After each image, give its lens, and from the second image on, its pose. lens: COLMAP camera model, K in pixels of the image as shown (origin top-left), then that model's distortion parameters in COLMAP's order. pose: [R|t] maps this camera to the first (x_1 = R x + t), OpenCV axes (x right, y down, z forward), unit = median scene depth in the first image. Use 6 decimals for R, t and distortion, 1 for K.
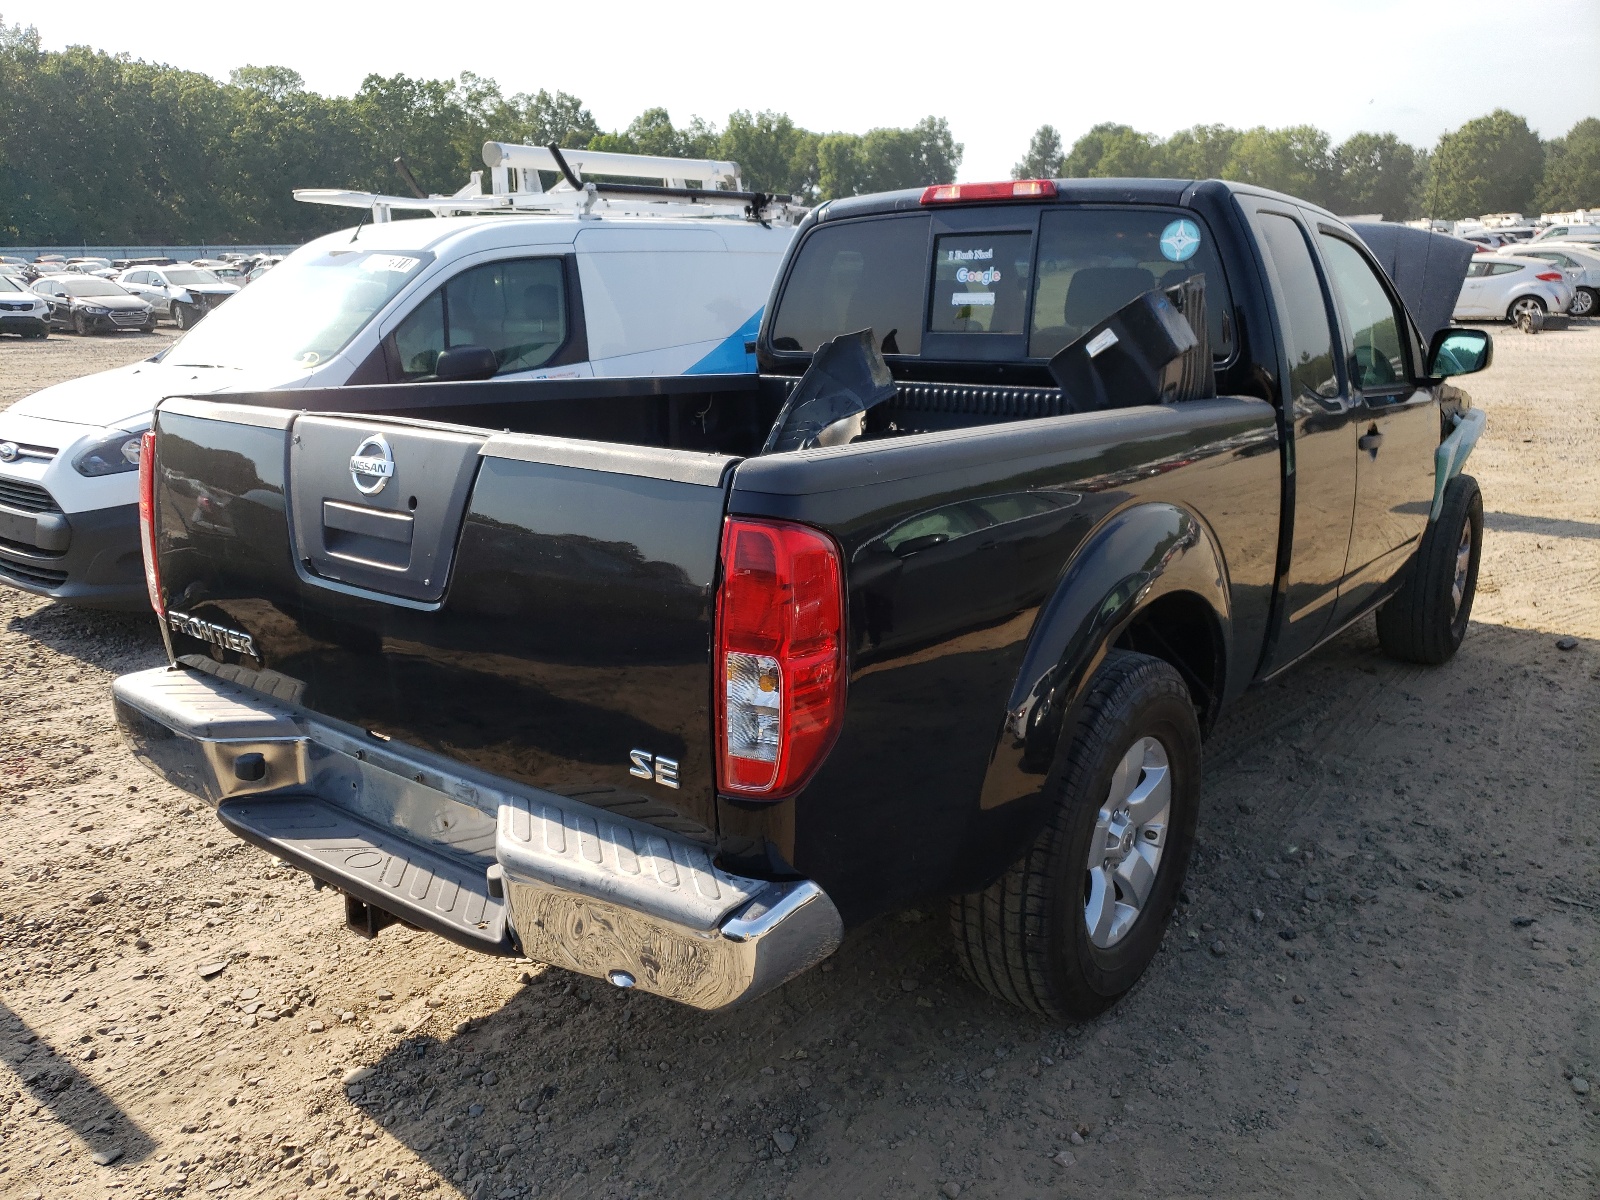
lens RADIAL K [[1223.3, 0, 801.9], [0, 1223.3, 608.8], [0, 0, 1]] dist [0.007527, 0.005293]
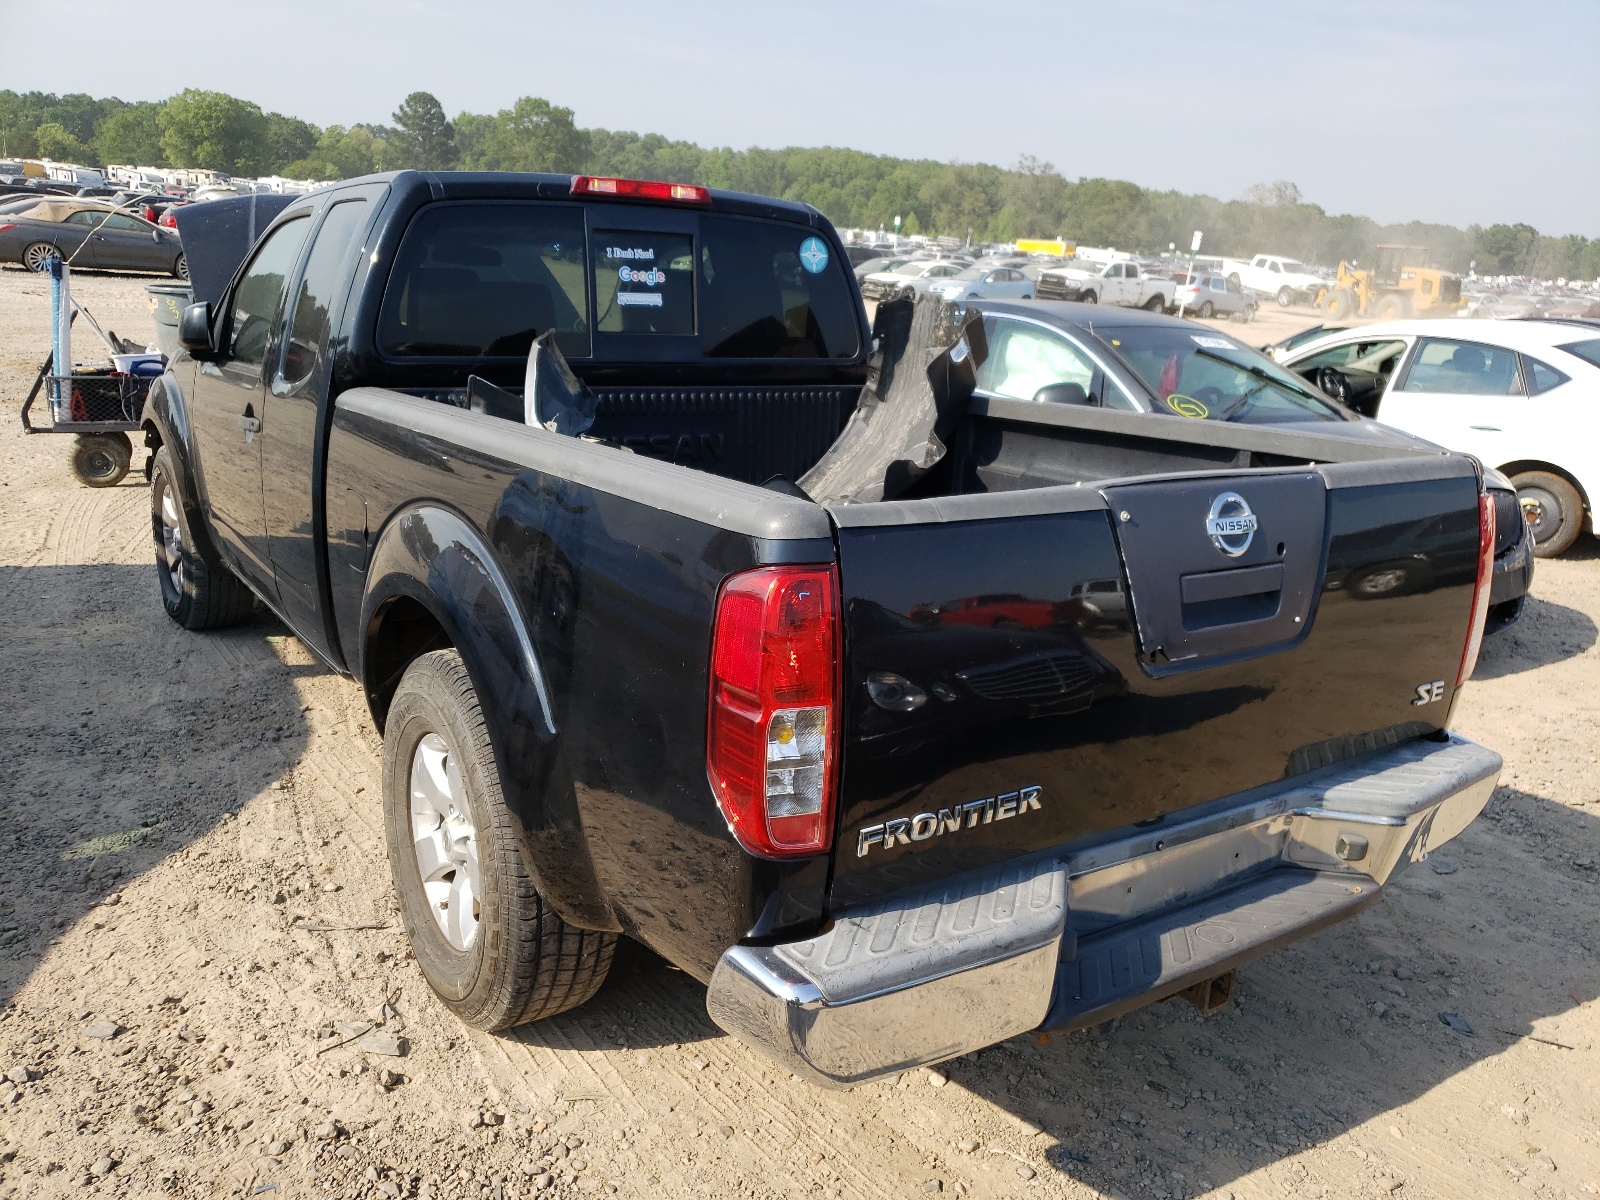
lens RADIAL K [[1223.3, 0, 801.9], [0, 1223.3, 608.8], [0, 0, 1]] dist [0.007527, 0.005293]
pose [[0.328853, -0.232662, 0.915273, -0.791008], [0.189139, 0.965767, 0.177541, -0.168190], [-0.925247, 0.114729, 0.361600, 0.571361]]
